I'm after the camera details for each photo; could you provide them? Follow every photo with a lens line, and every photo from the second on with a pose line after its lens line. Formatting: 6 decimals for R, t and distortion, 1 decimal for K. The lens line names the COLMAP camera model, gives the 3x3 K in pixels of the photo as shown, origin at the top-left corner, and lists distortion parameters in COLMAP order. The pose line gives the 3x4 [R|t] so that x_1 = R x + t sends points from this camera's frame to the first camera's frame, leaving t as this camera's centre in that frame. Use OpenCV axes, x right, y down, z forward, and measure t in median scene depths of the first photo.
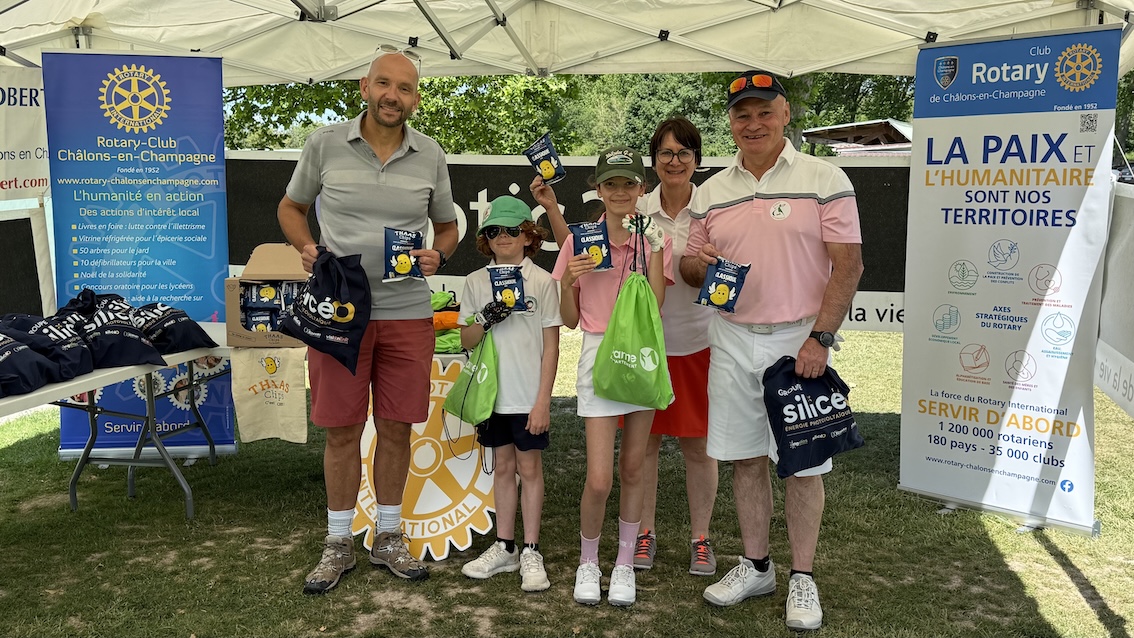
lens RADIAL K [[1070.4, 0, 579.0], [0, 1070.4, 335.6], [0, 0, 1]] dist [0.021943, 0.000000]
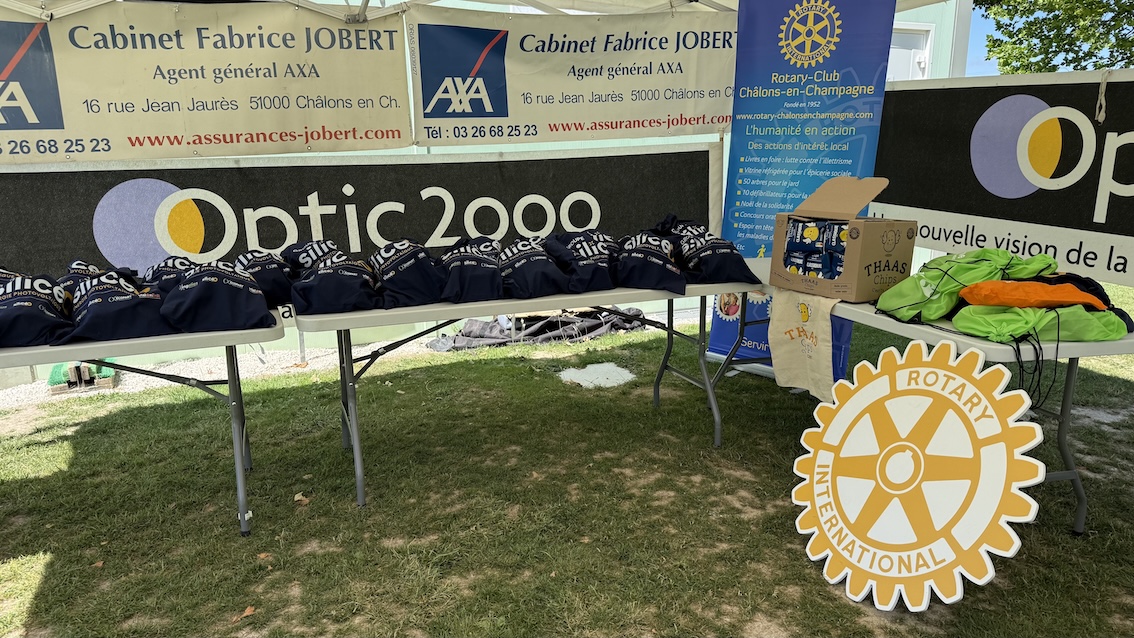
lens RADIAL K [[789.8, 0, 571.4], [0, 789.8, 333.8], [0, 0, 1]] dist [0.050064, -0.067724]
pose [[0.586935, 0.197392, -0.785203, 0.106849], [-0.122426, 0.980311, 0.154927, -0.029012], [0.800325, 0.005197, 0.599544, 0.365892]]
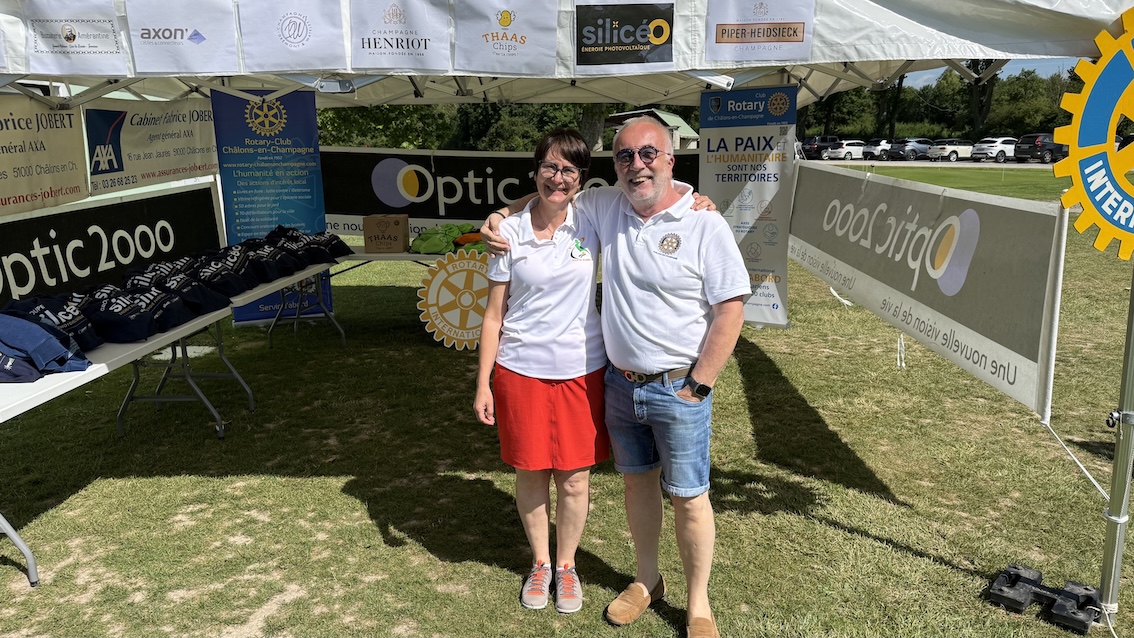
lens RADIAL K [[789.8, 0, 564.9], [0, 789.8, 324.8], [0, 0, 1]] dist [0.050064, -0.067724]
pose [[0.982039, -0.051198, 0.181598, -0.191686], [0.037818, 0.996360, 0.076394, 0.034128], [-0.184848, -0.068154, 0.980401, -0.363950]]
